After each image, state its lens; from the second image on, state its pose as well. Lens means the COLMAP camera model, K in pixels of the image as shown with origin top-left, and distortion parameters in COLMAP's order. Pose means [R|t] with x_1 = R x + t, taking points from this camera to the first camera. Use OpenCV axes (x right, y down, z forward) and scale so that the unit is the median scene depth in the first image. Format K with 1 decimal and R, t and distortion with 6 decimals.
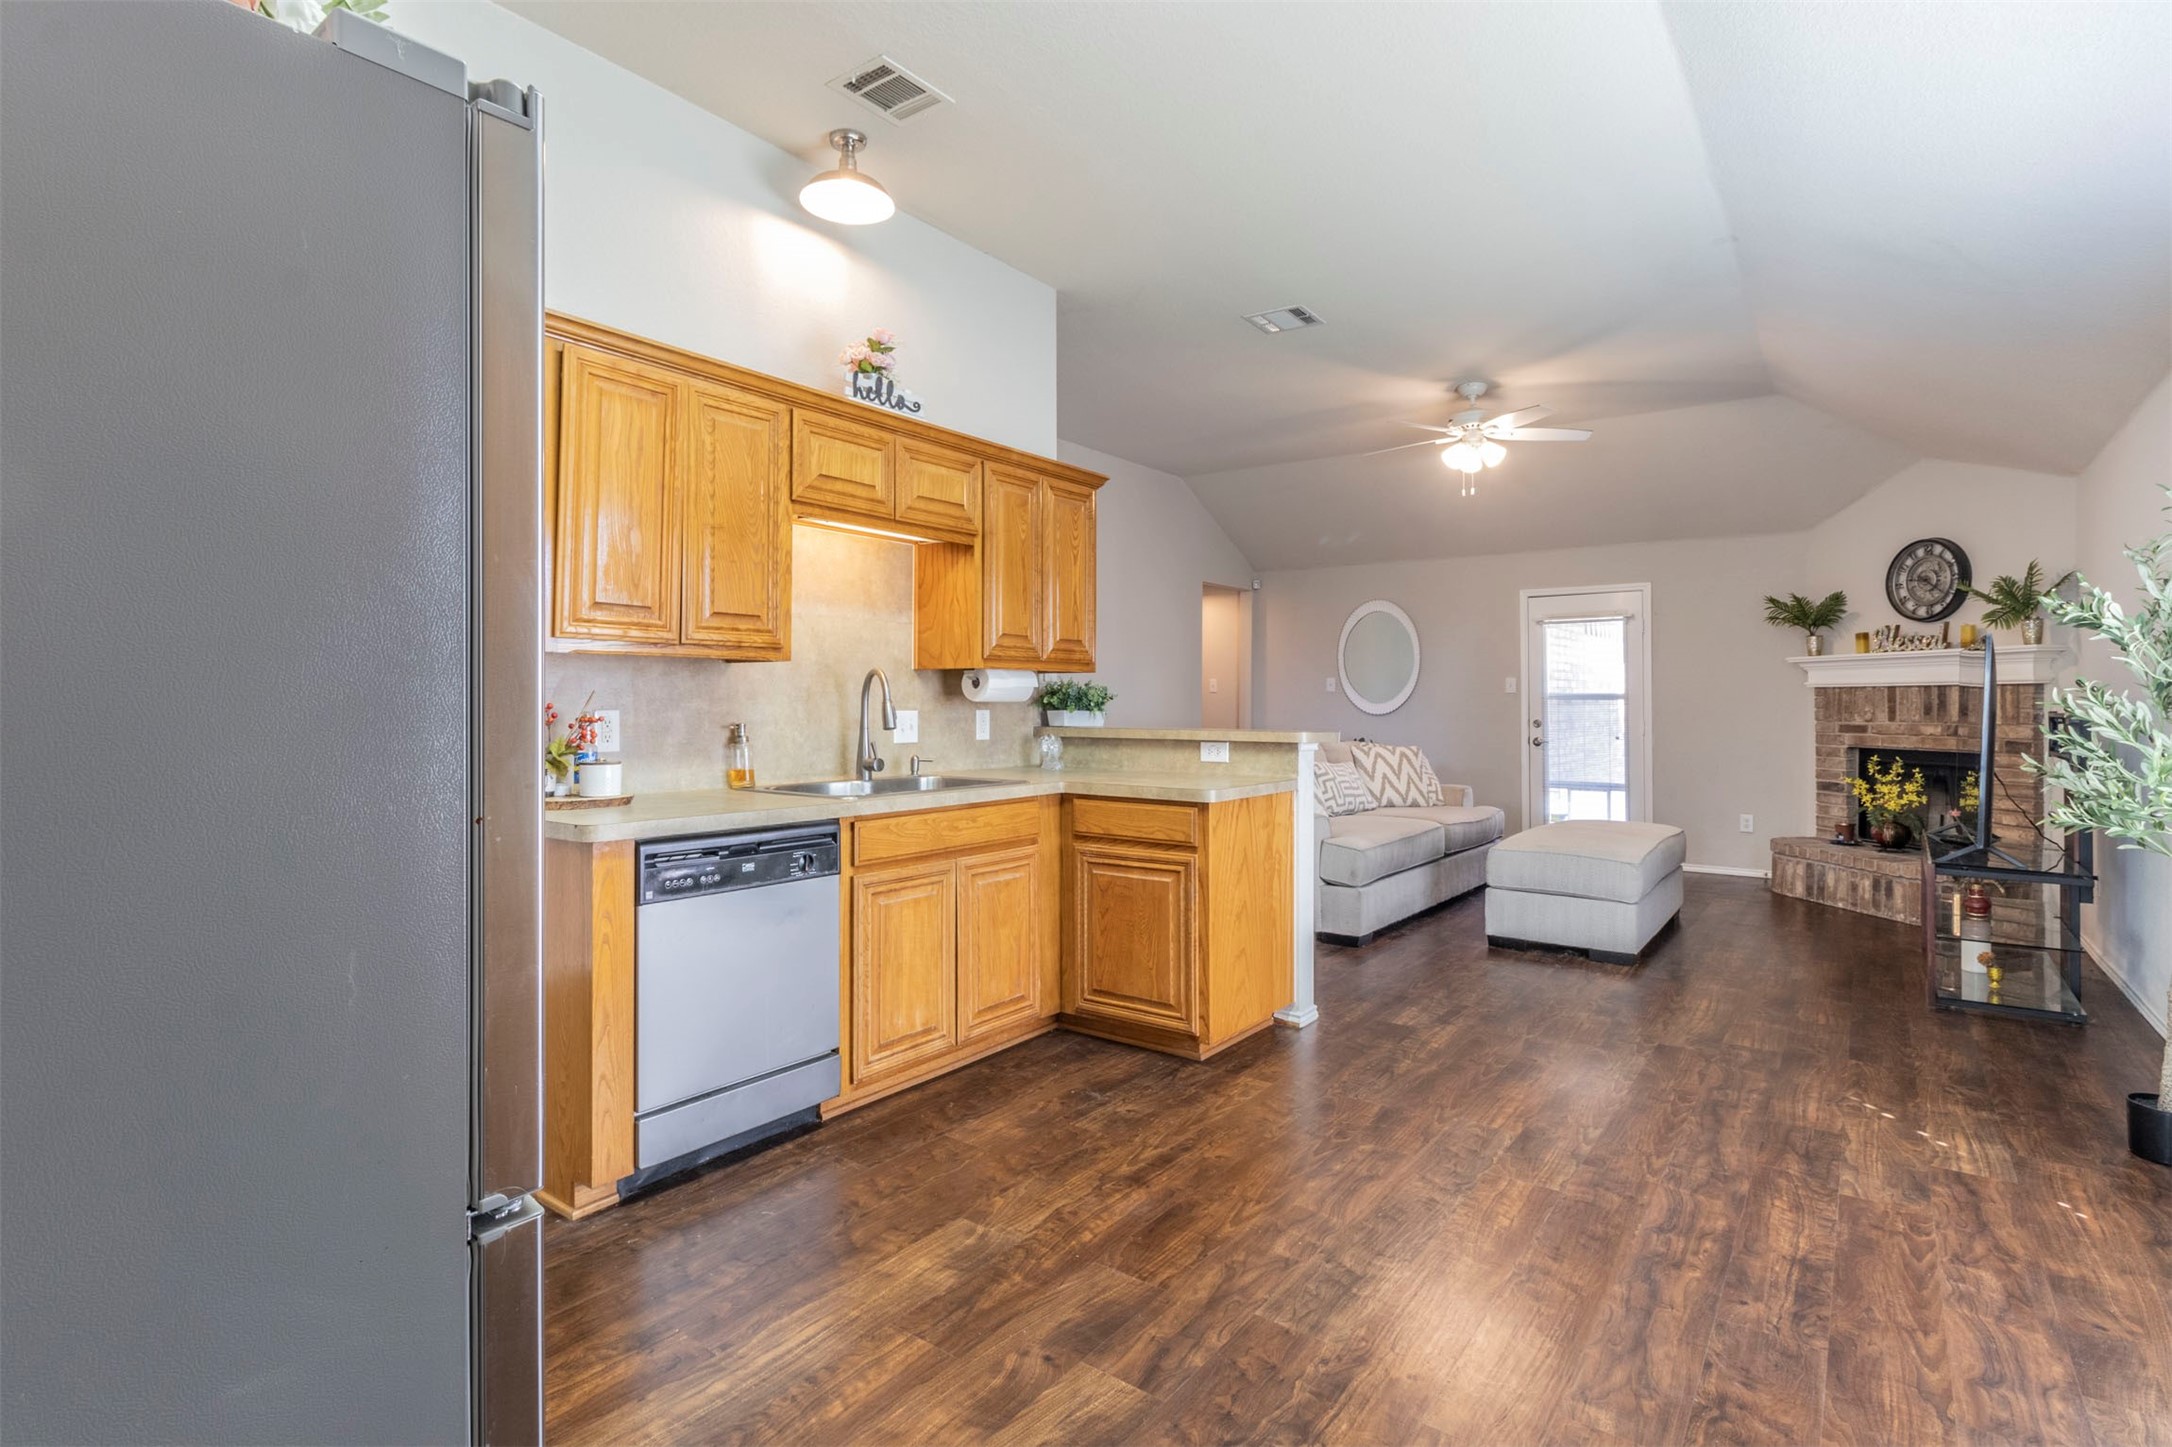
lens RADIAL K [[1067.2, 0, 1084.6], [0, 1067.2, 682.8], [0, 0, 1]] dist [0.000648, 0.000136]
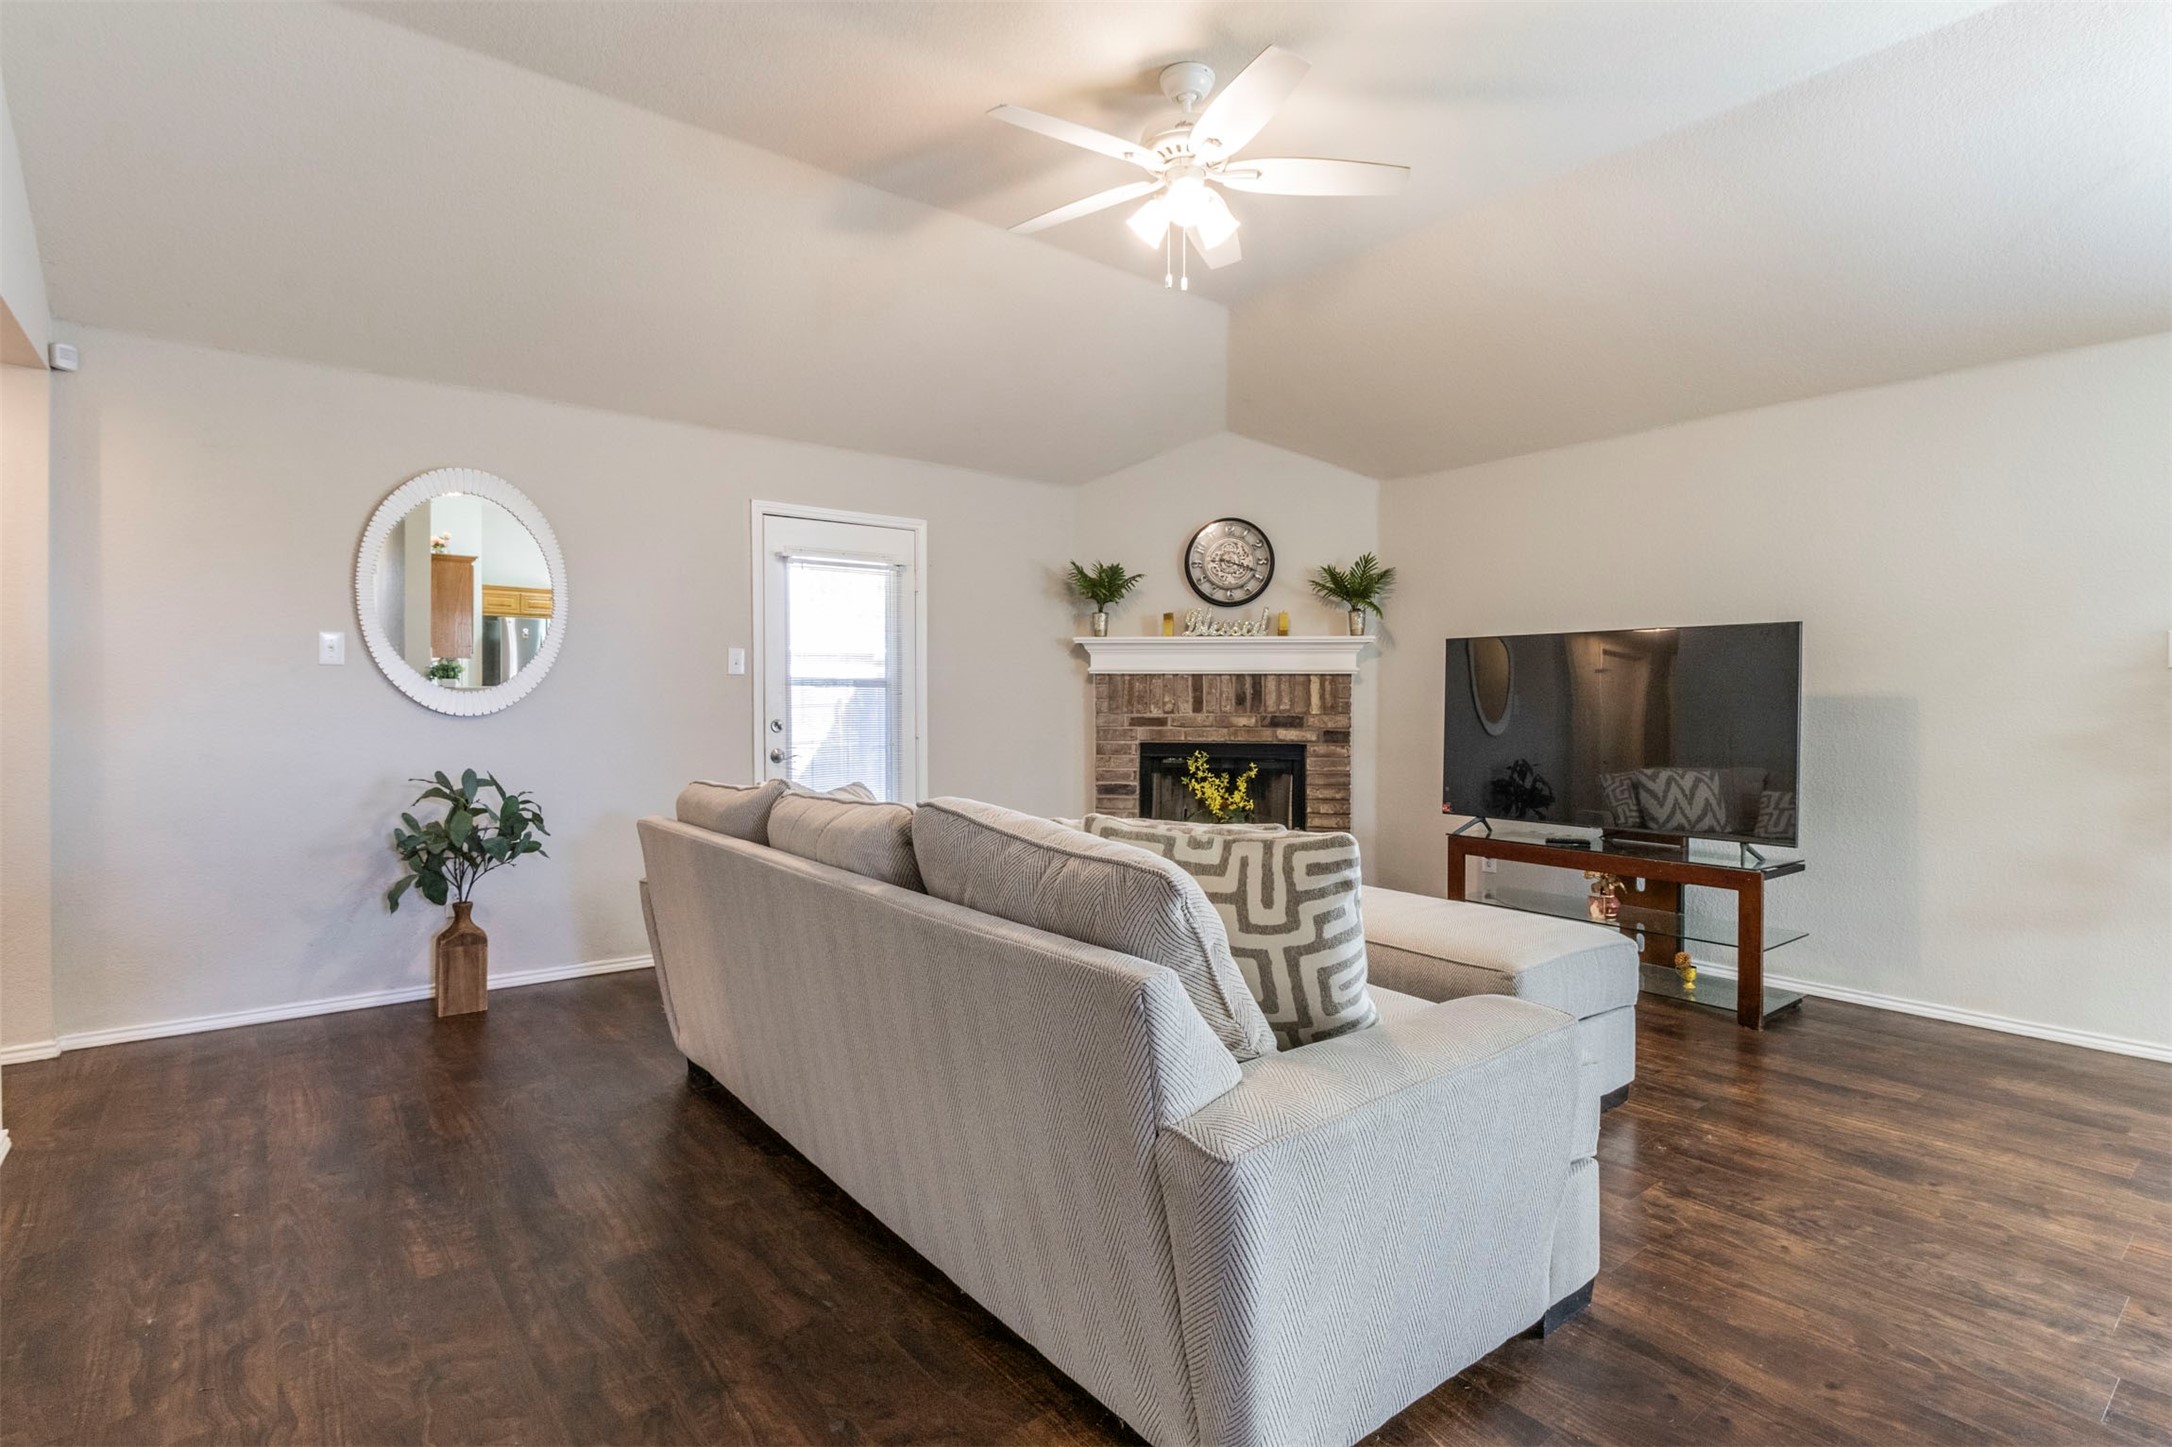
lens RADIAL K [[1059.1, 0, 1086.2], [0, 1059.1, 694.5], [0, 0, 1]] dist [-0.003638, -0.000620]
pose [[0.253976, -0.001928, 0.967209, -0.141916], [-0.020319, 0.999767, 0.007329, 0.016097], [-0.966997, -0.021514, 0.253877, 0.872095]]
